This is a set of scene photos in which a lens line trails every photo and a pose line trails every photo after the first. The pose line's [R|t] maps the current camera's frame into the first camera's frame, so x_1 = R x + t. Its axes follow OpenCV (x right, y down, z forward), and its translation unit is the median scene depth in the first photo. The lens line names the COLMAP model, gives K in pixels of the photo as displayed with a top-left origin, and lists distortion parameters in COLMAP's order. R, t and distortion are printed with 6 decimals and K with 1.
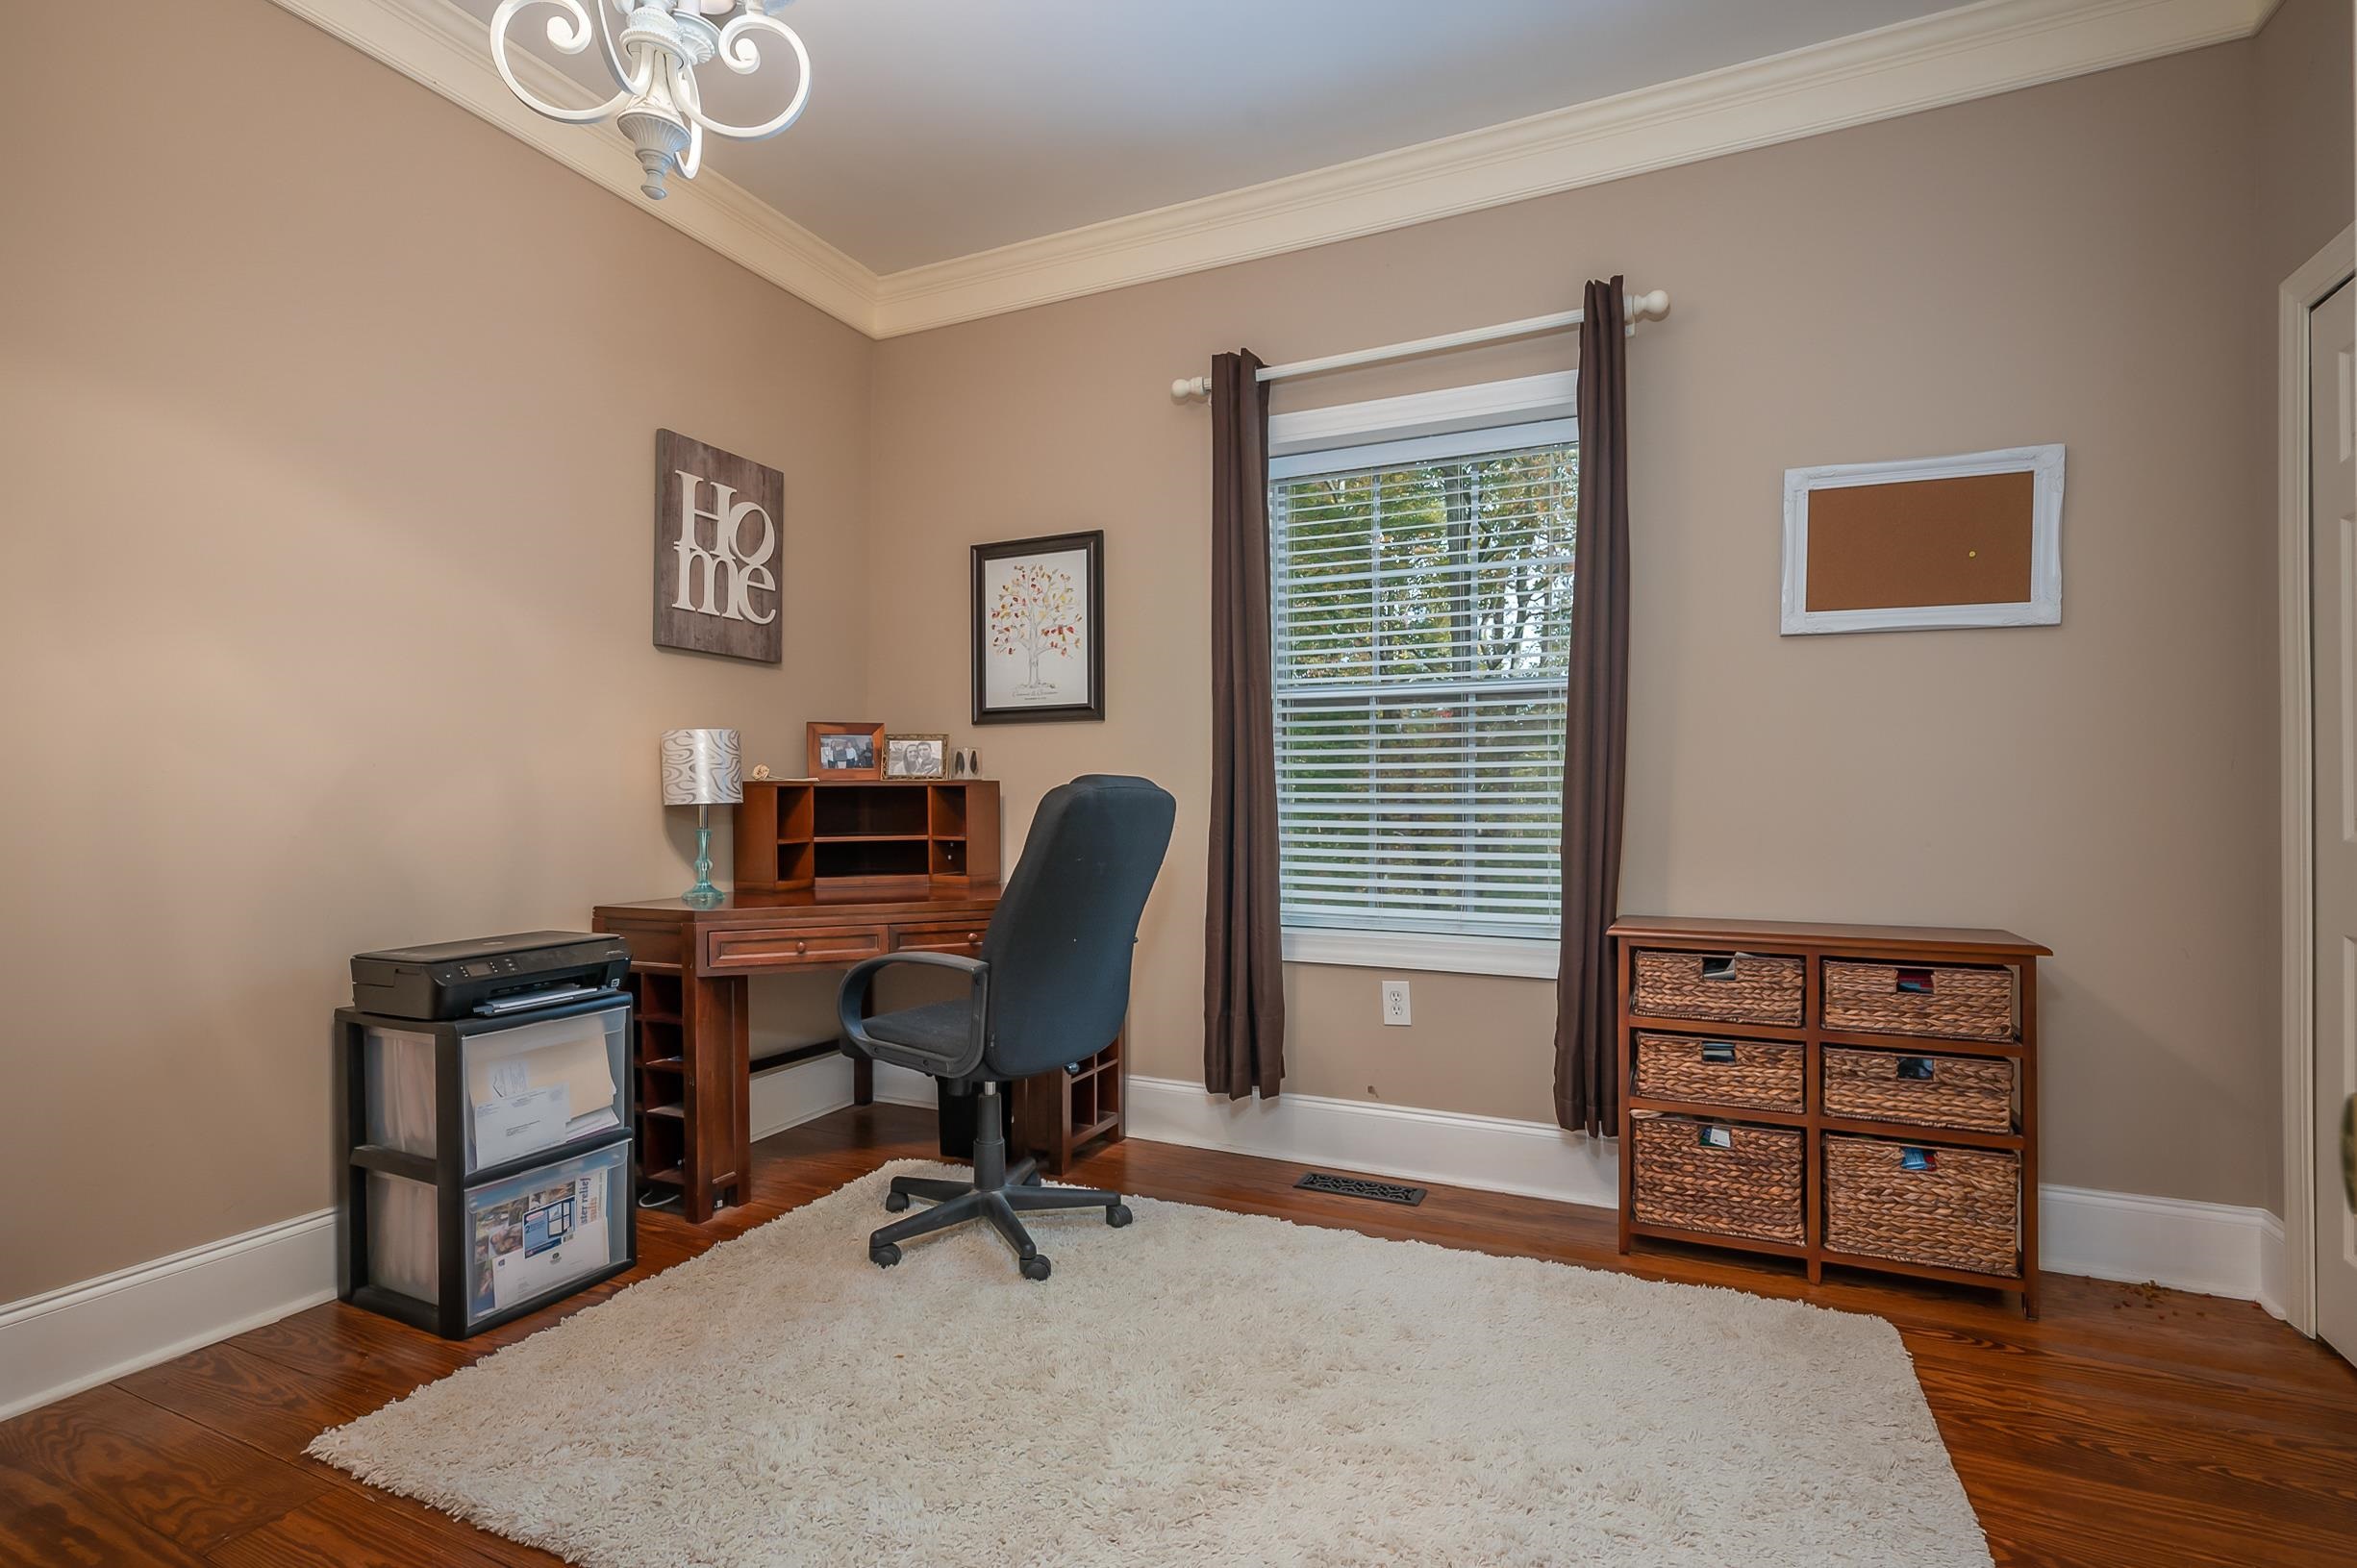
lens RADIAL K [[1081.8, 0, 1179.3], [0, 1081.8, 798.0], [0, 0, 1]] dist [-0.004473, -0.000385]
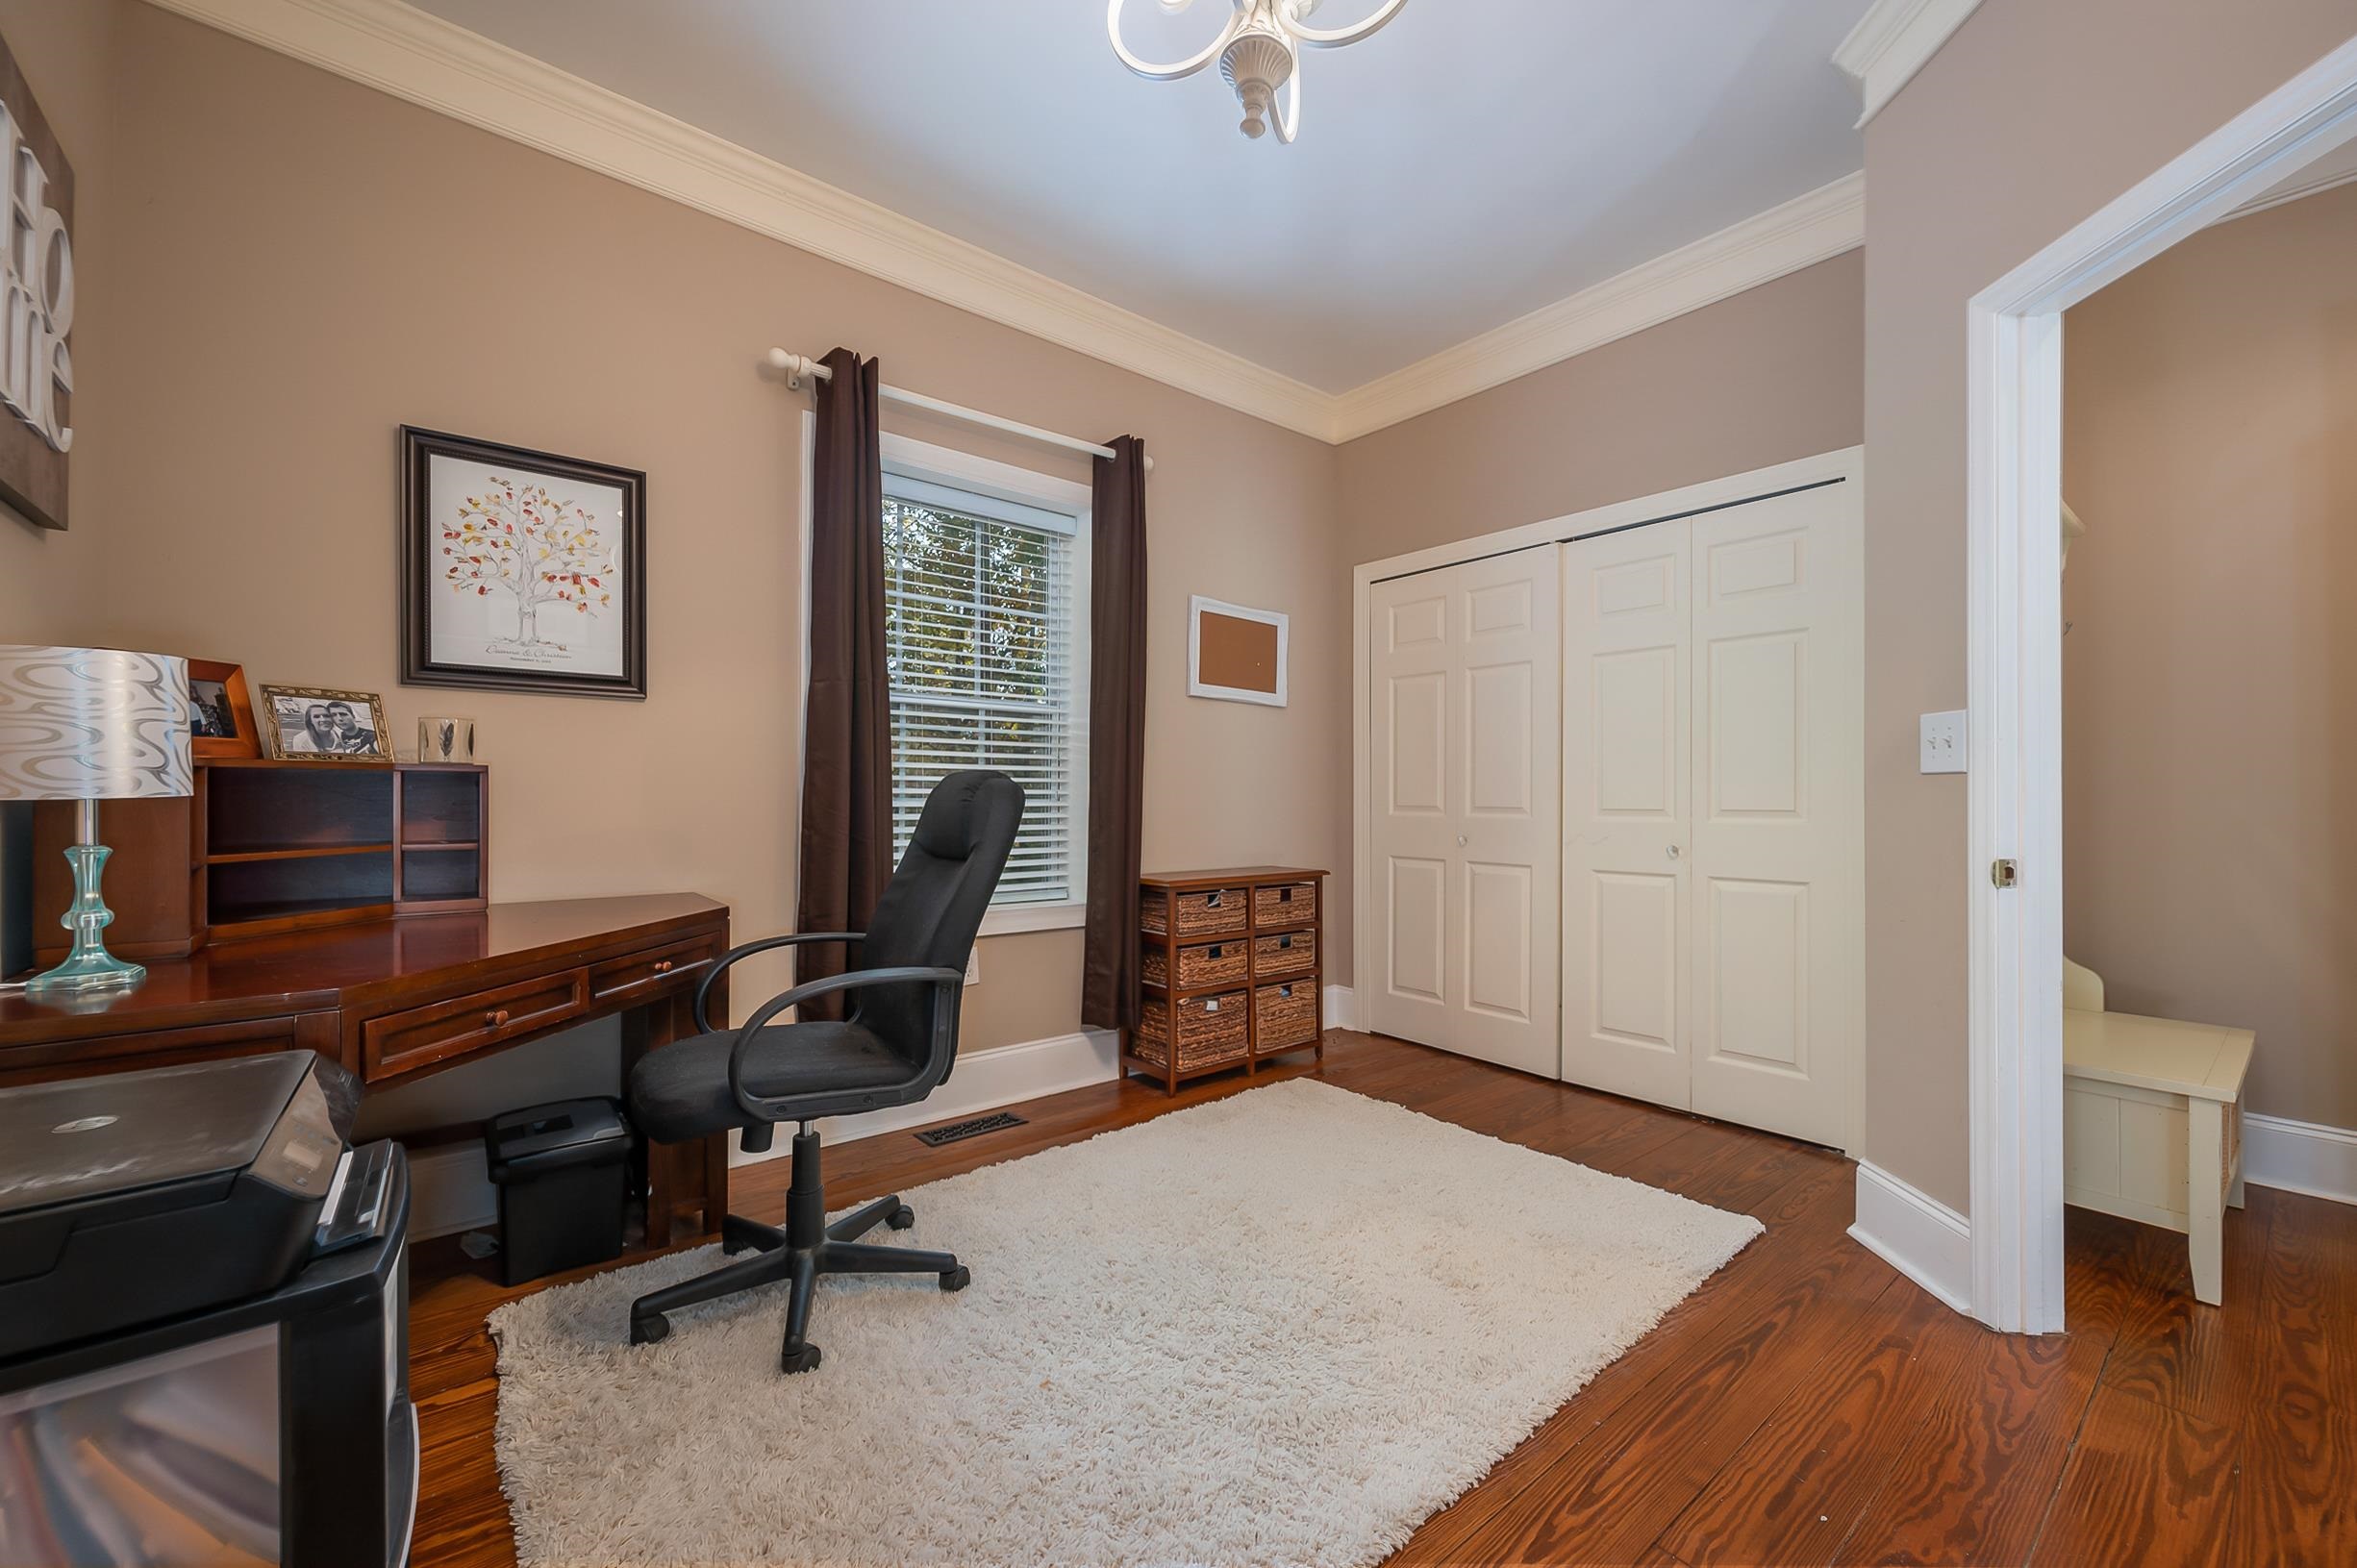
lens RADIAL K [[933.3, 0, 1179.2], [0, 933.3, 792.0], [0, 0, 1]] dist [0.001524, -0.000330]
pose [[0.430134, 0.006925, 0.902739, -0.674494], [-0.007990, 0.999961, -0.003864, 0.000344], [-0.902730, -0.005551, 0.430172, 0.380742]]
